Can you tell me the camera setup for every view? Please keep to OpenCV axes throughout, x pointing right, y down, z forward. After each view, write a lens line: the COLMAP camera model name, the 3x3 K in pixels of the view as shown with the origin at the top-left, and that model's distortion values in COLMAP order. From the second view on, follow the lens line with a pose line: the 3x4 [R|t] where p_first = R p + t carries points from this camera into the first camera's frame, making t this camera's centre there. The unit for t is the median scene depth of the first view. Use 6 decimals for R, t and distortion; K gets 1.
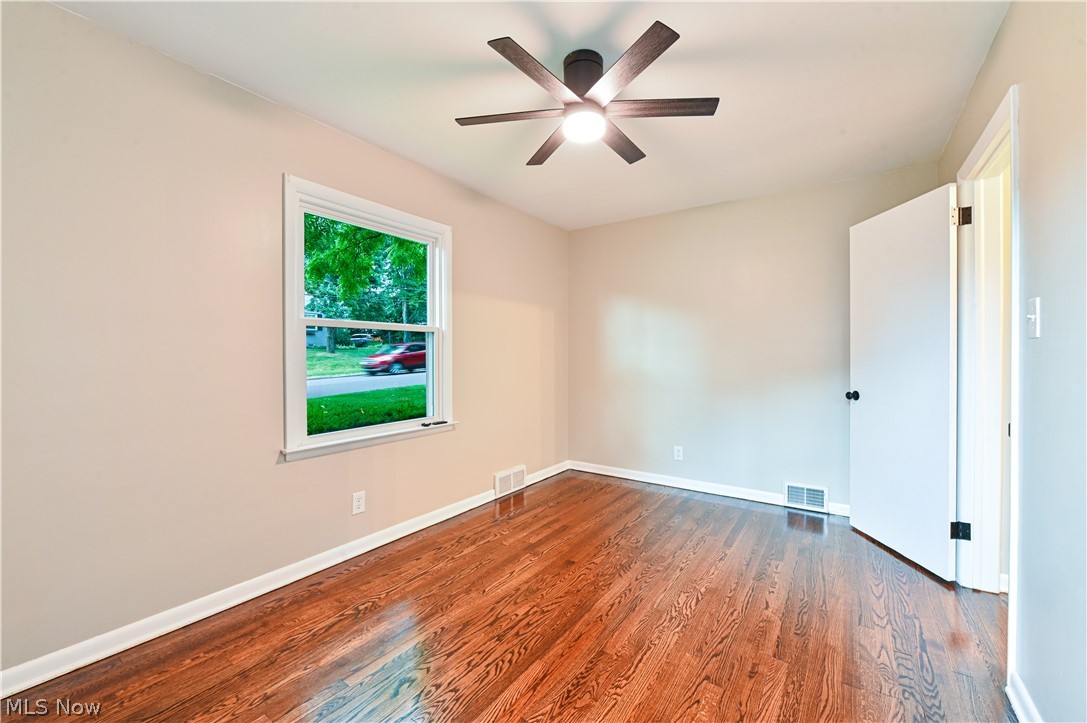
lens RADIAL K [[441.8, 0, 546.0], [0, 441.8, 358.3], [0, 0, 1]] dist [-0.001945, -0.000308]
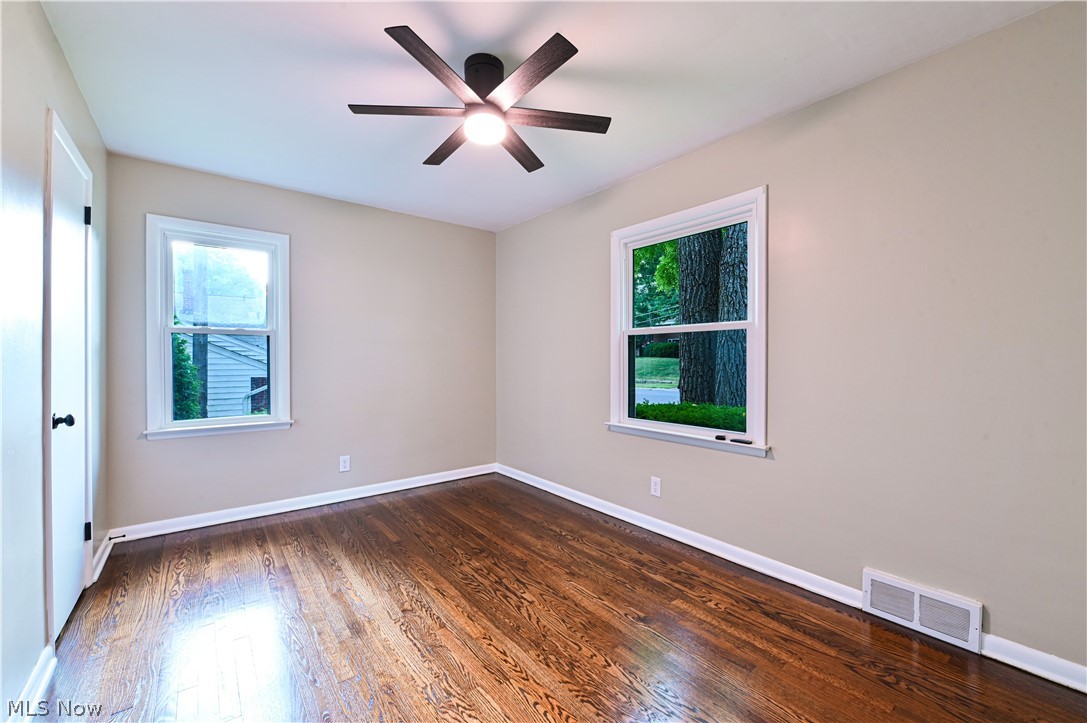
lens RADIAL K [[441.8, 0, 546.0], [0, 441.8, 358.3], [0, 0, 1]] dist [-0.001945, -0.000308]
pose [[-0.296943, -0.000527, -0.954895, 0.845919], [-0.007560, 0.999970, 0.001799, -0.004563], [0.954865, 0.007753, -0.296938, 1.203720]]
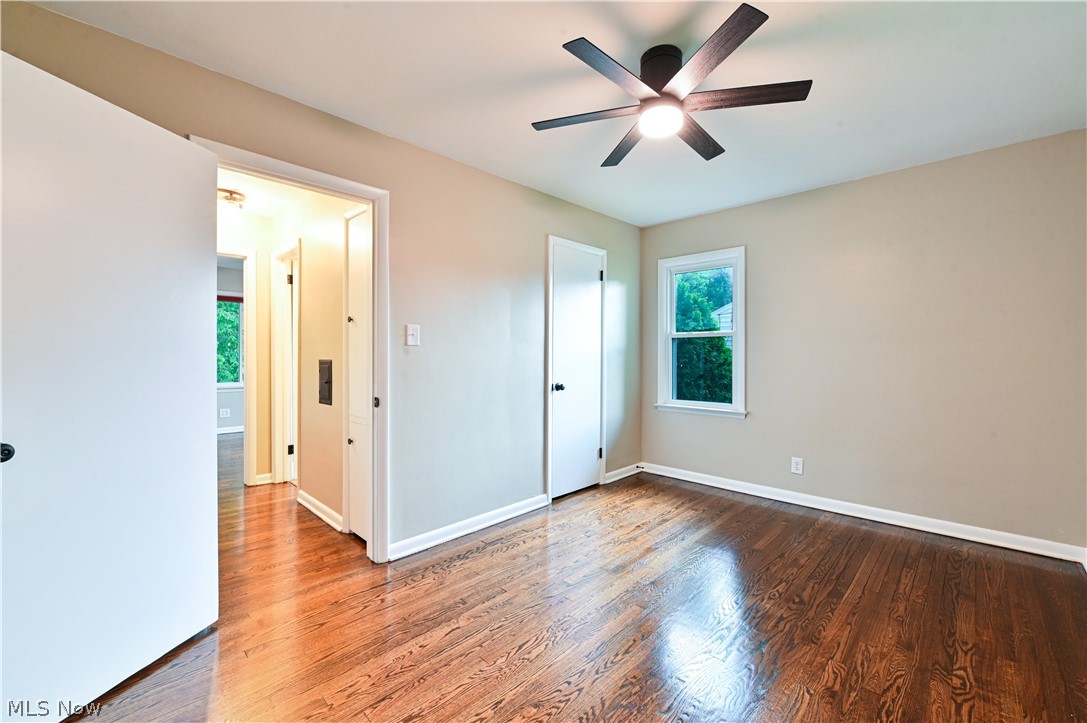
lens RADIAL K [[433.9, 0, 542.5], [0, 433.9, 356.4], [0, 0, 1]] dist [-0.001635, -0.000335]
pose [[-0.985365, -0.002530, 0.170440, 0.153128], [-0.000847, 0.999950, 0.009946, -0.010059], [-0.170457, 0.009656, -0.985318, 1.669825]]
